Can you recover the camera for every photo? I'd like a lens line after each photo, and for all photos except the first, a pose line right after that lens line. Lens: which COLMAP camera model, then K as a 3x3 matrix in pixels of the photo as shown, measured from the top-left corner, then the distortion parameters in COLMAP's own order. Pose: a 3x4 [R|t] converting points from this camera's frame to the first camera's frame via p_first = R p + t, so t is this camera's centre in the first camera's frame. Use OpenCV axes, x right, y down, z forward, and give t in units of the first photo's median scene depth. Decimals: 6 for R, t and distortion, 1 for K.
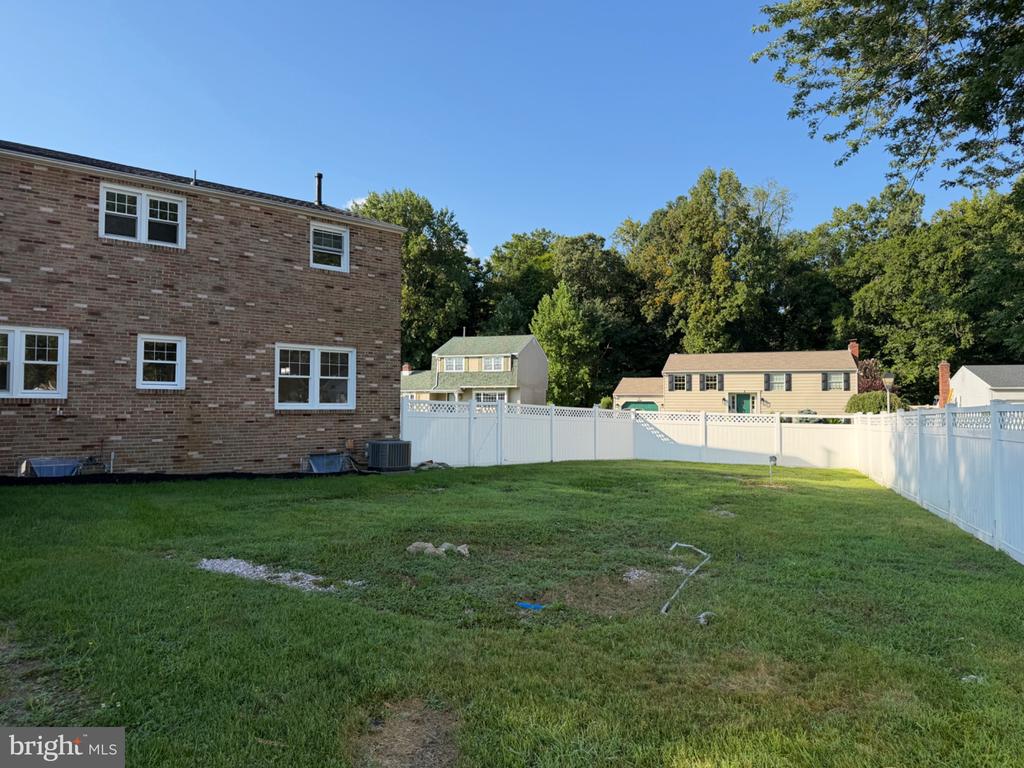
lens RADIAL K [[719.8, 0, 512.0], [0, 719.8, 384.0], [0, 0, 1]] dist [0.000045, -0.074427]
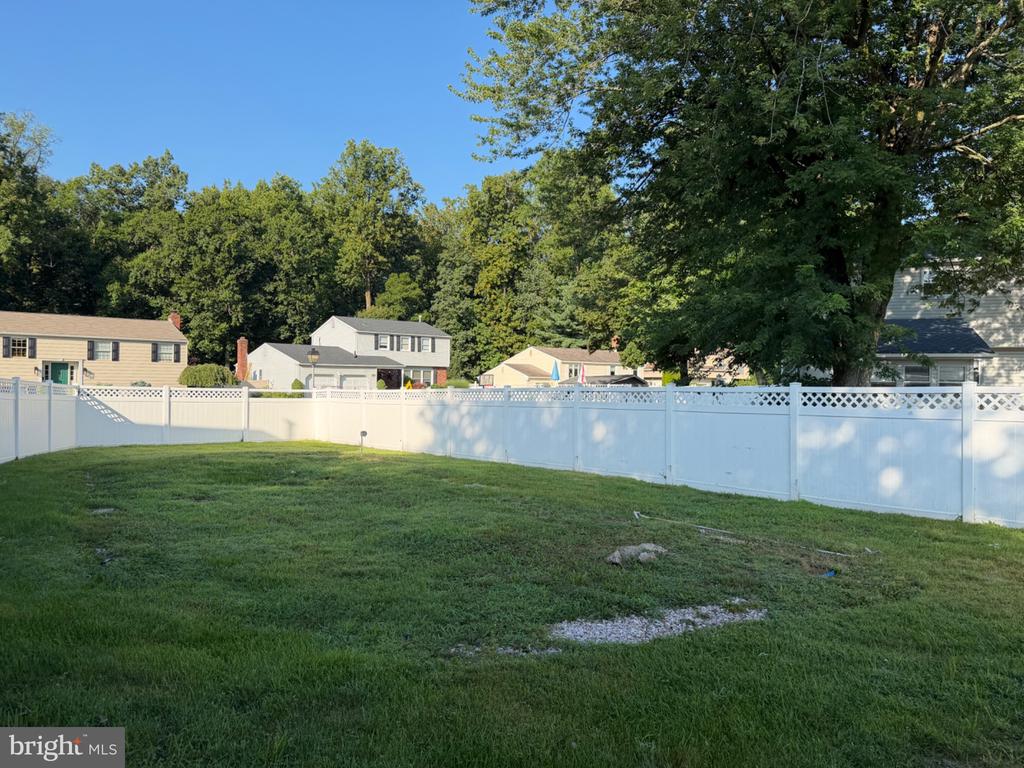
lens RADIAL K [[708.5, 0, 512.0], [0, 708.5, 384.0], [0, 0, 1]] dist [-0.000675, -0.000543]
pose [[0.485790, -0.000291, 0.874075, -1.126013], [-0.037746, 0.999060, 0.021311, 0.005775], [-0.873260, -0.043345, 0.485323, 0.843697]]
